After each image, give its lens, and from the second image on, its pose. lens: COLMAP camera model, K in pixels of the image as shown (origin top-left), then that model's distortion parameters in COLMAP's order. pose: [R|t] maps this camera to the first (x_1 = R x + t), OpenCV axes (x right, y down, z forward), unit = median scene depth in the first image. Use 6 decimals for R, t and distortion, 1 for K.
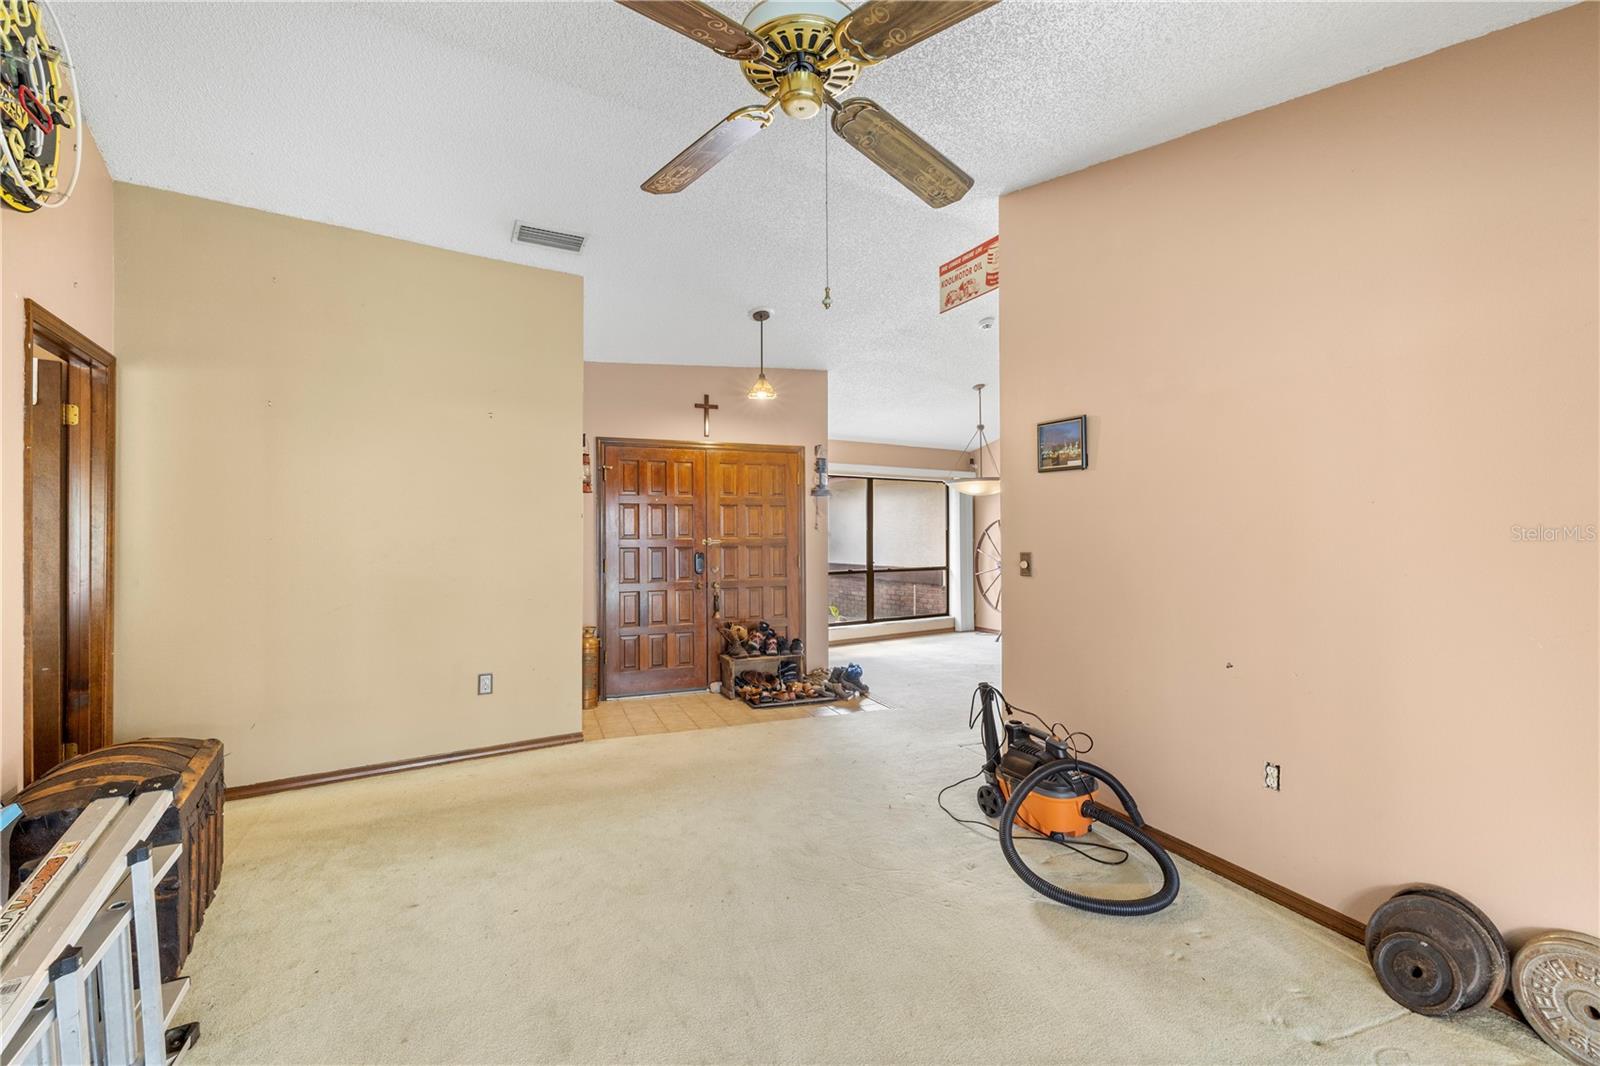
lens RADIAL K [[673.4, 0, 797.6], [0, 673.4, 532.6], [0, 0, 1]] dist [0.001601, -0.000017]
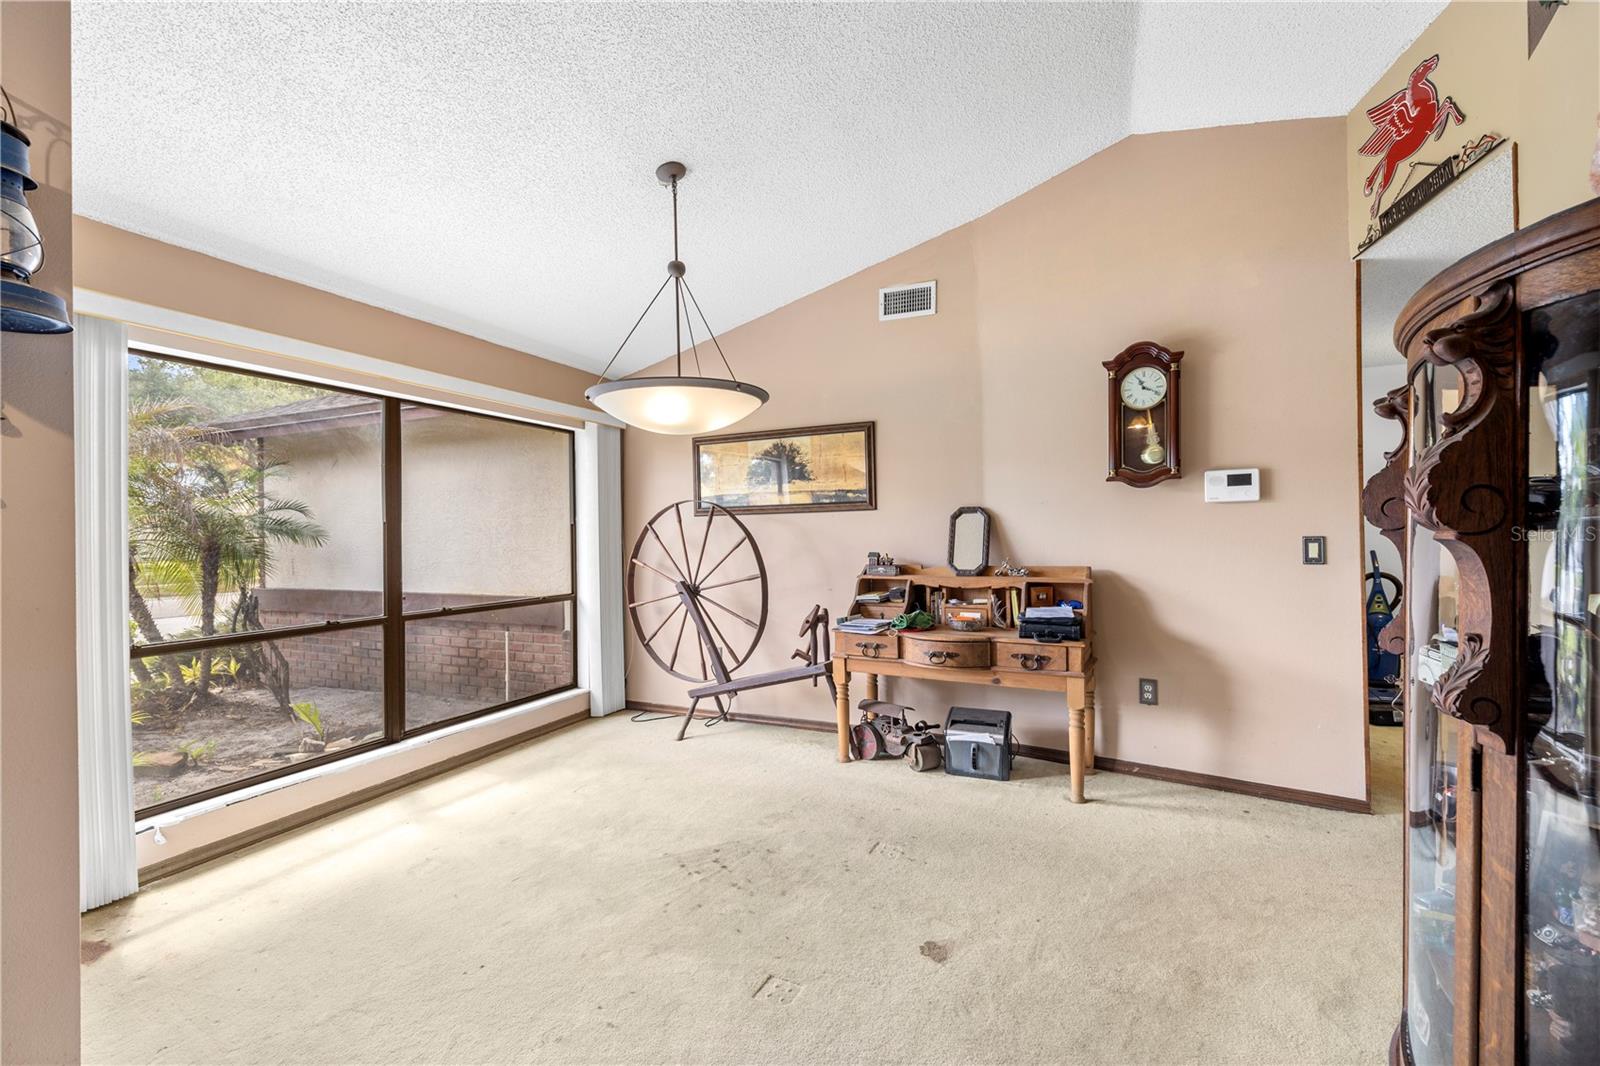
lens RADIAL K [[673.4, 0, 797.6], [0, 673.4, 532.6], [0, 0, 1]] dist [0.001601, -0.000017]
pose [[0.834392, -0.005988, 0.551140, 0.083782], [0.007902, 0.999968, -0.001098, 0.005539], [-0.551115, 0.005271, 0.834412, 0.492918]]
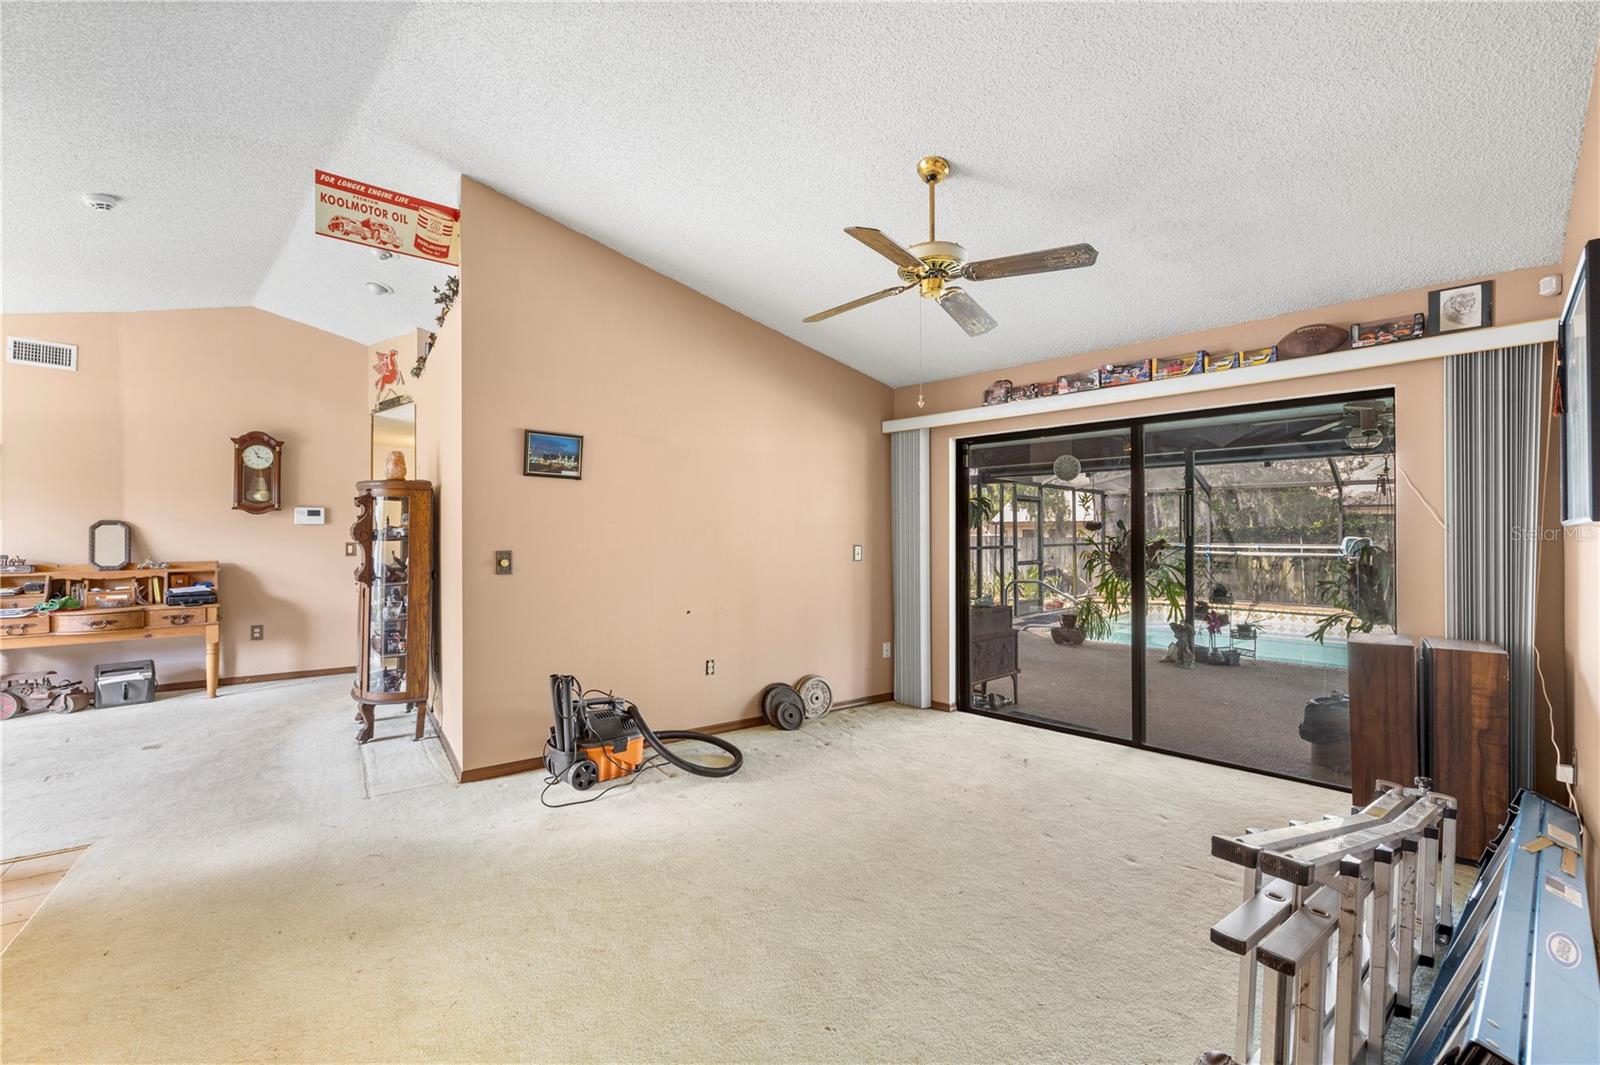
lens RADIAL K [[673.4, 0, 797.6], [0, 673.4, 532.1], [0, 0, 1]] dist [0.001601, -0.000017]
pose [[-0.212708, 0.009341, 0.977071, -0.310410], [-0.002451, 0.999946, -0.010093, 0.004142], [-0.977113, -0.004542, -0.212673, 0.321318]]
